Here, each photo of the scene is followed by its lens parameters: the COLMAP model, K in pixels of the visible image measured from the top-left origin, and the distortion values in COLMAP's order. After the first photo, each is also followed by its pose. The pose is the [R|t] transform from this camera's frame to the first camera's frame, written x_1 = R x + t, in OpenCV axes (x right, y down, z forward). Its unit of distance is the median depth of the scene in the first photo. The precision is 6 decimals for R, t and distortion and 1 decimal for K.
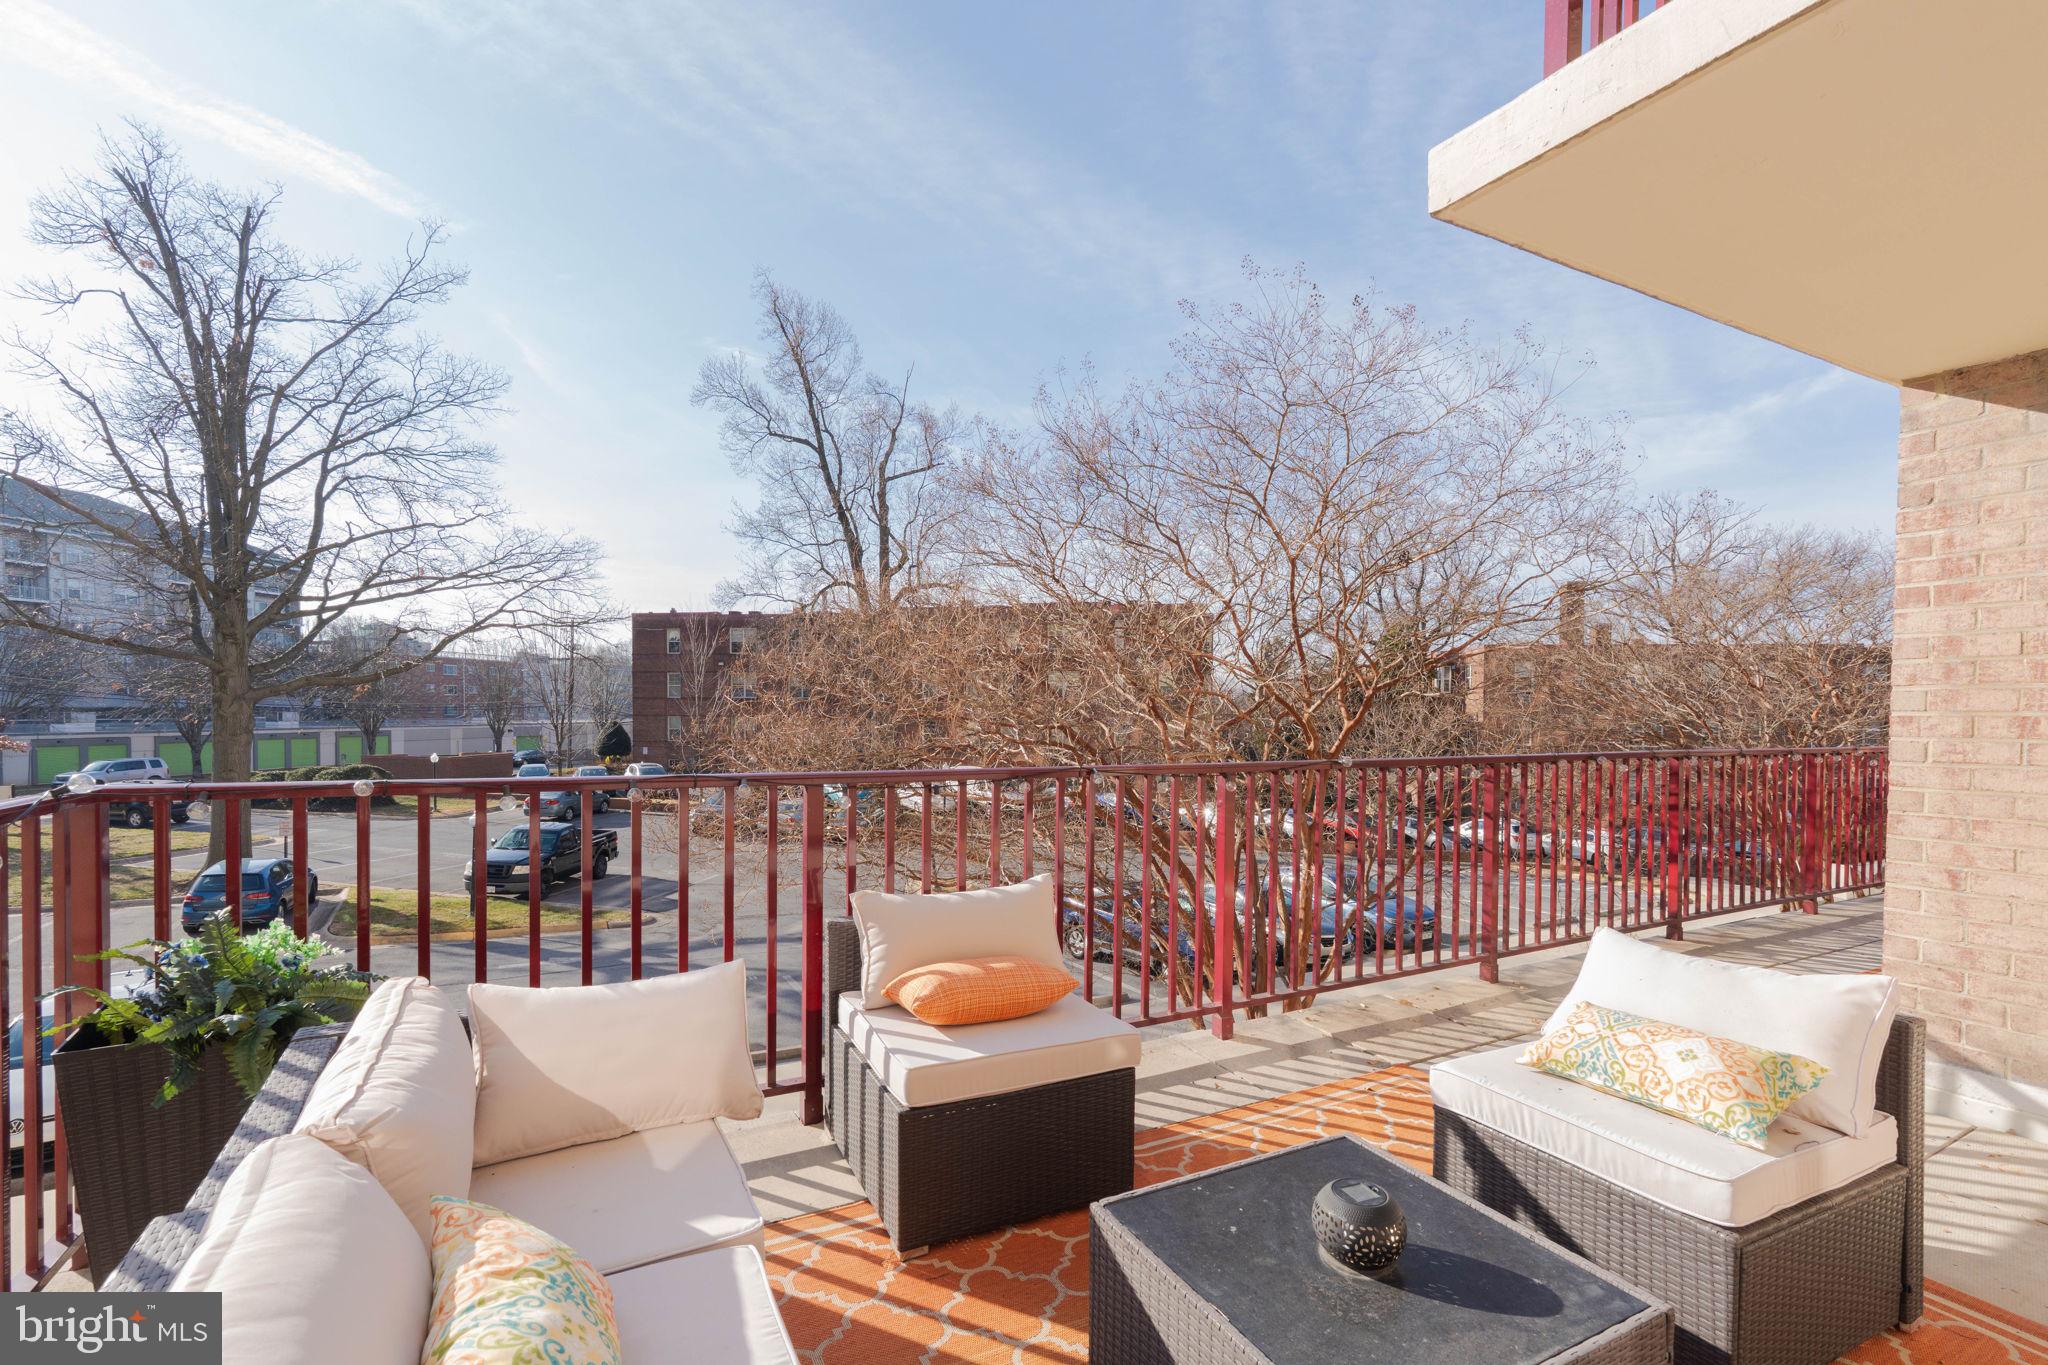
lens RADIAL K [[890.4, 0, 993.7], [0, 890.4, 727.5], [0, 0, 1]] dist [-0.001600, -0.000286]
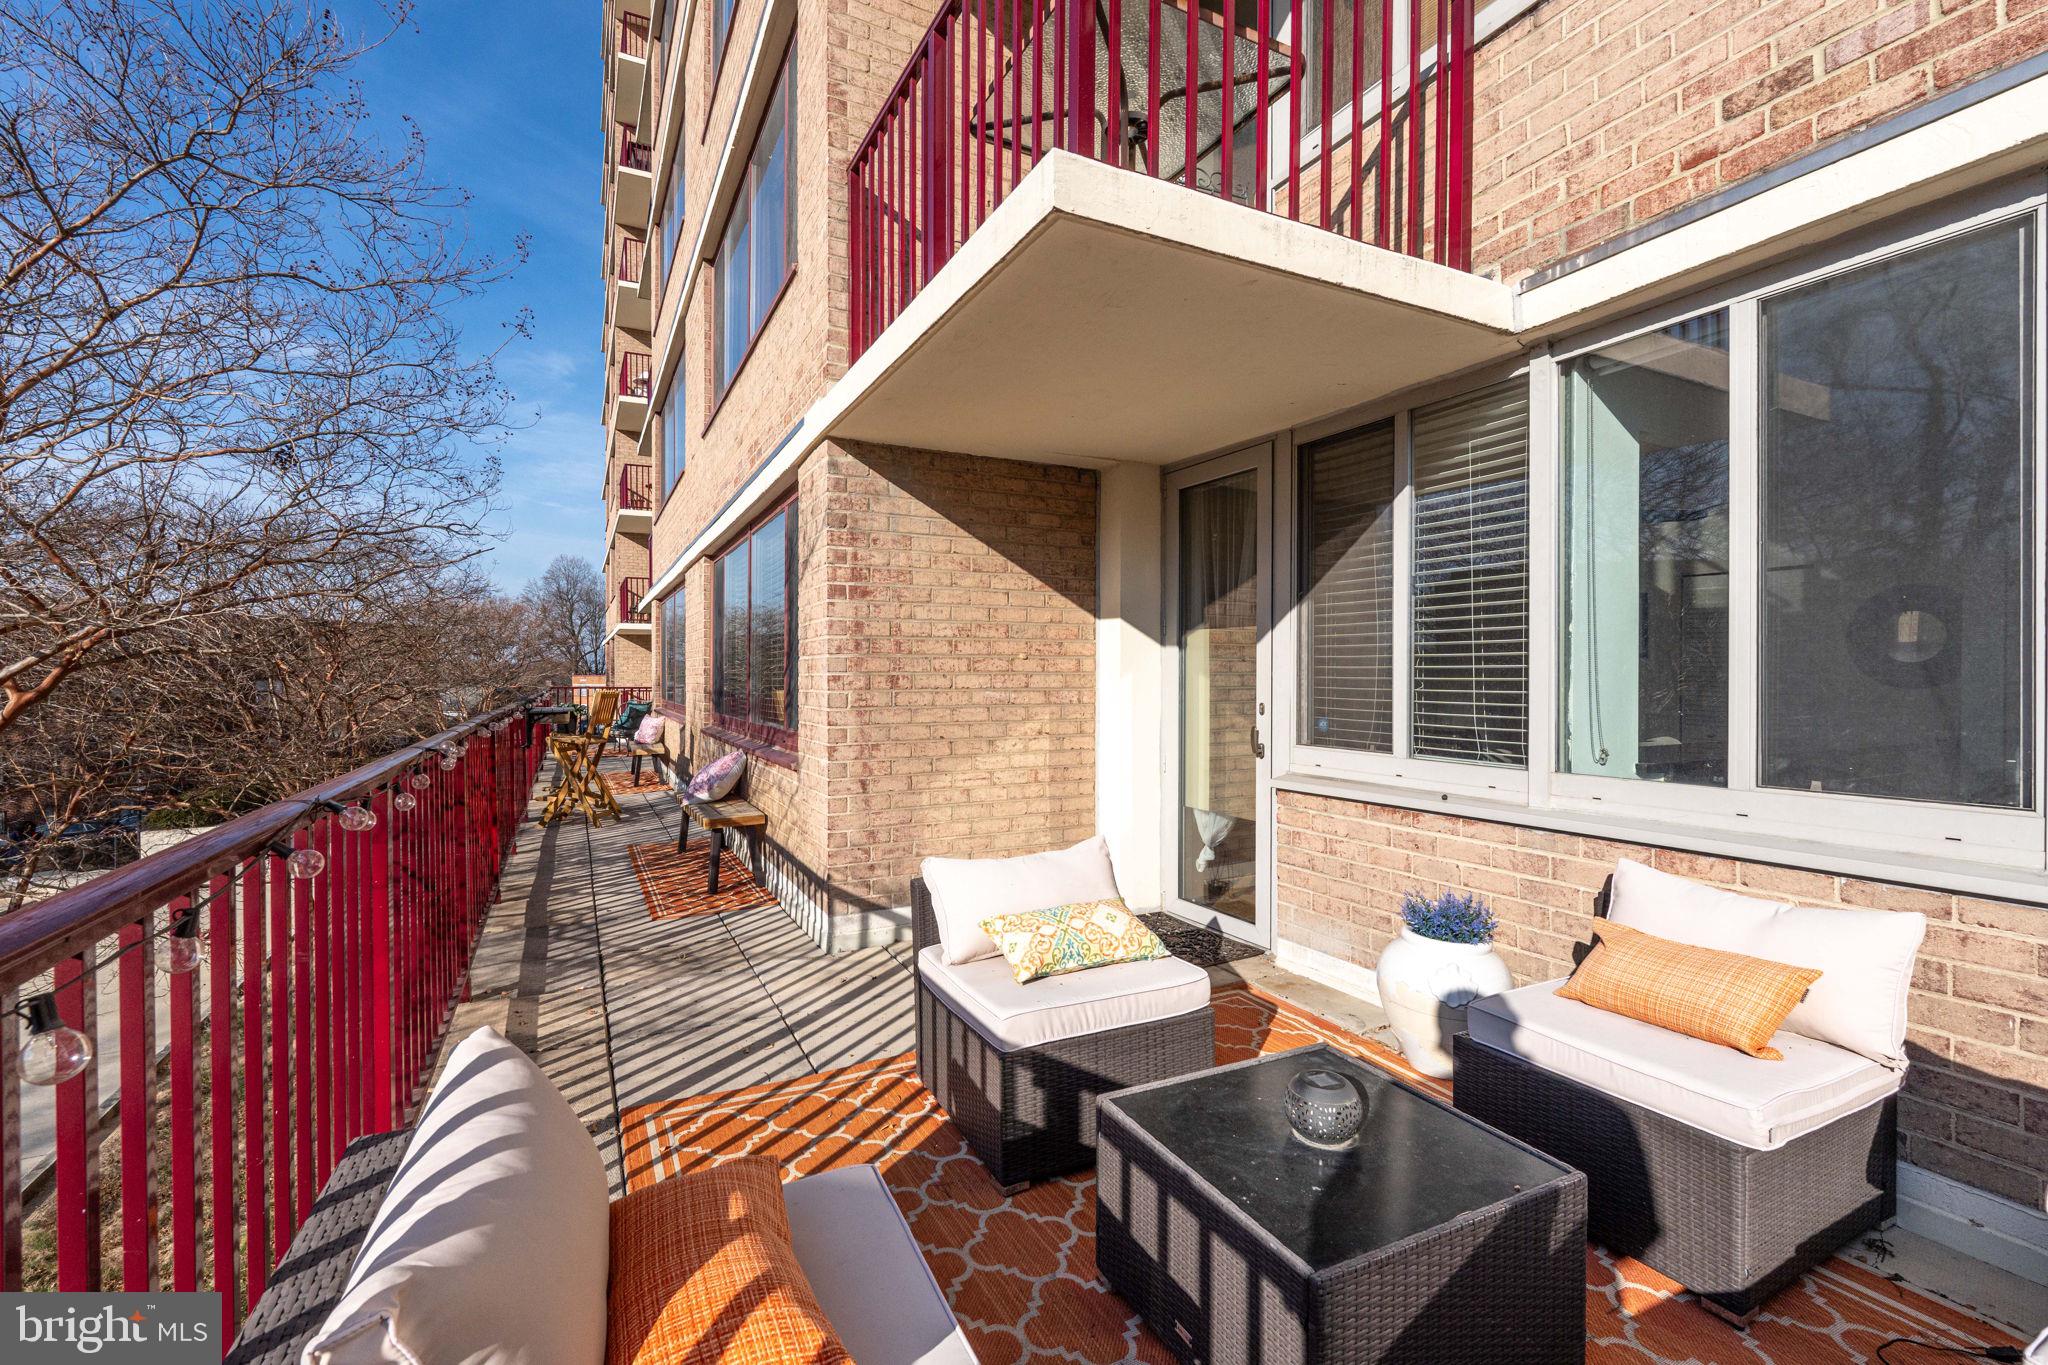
lens RADIAL K [[890.4, 0, 1021.2], [0, 890.4, 684.4], [0, 0, 1]] dist [-0.001600, -0.000286]
pose [[0.023164, -0.012866, 0.999649, -0.216622], [0.017645, 0.999767, 0.012458, -0.006350], [-0.999576, 0.017351, 0.023386, 0.387075]]
